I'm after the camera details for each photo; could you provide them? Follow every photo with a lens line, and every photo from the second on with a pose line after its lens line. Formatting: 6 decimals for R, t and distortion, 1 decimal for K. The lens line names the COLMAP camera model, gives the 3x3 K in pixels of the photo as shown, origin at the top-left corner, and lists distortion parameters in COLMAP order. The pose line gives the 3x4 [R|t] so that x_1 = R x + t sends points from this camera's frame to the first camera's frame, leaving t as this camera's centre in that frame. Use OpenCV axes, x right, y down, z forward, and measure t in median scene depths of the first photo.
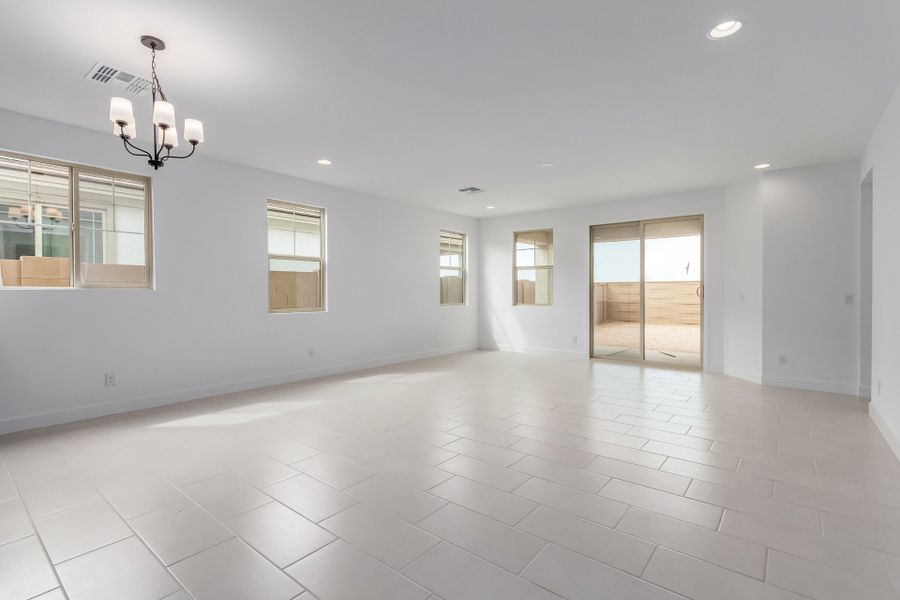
lens RADIAL K [[424.3, 0, 451.5], [0, 424.3, 291.5], [0, 0, 1]] dist [0.013236, -0.000104]
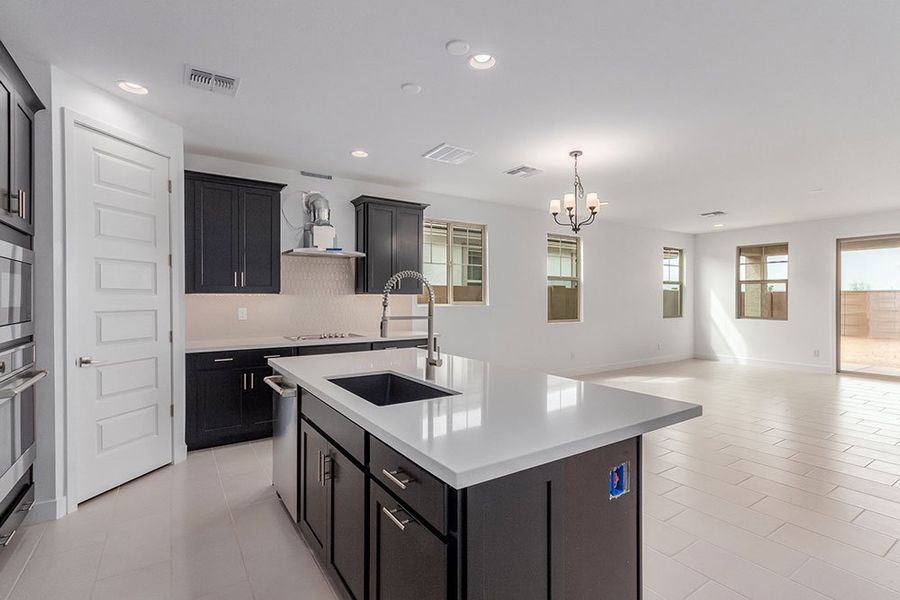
lens RADIAL K [[424.3, 0, 448.1], [0, 424.3, 304.3], [0, 0, 1]] dist [0.013236, -0.000104]
pose [[0.951731, 0.004465, -0.306901, -0.214394], [-0.001287, 0.999943, 0.010557, -0.011543], [0.306931, -0.009653, 0.951683, -0.214072]]
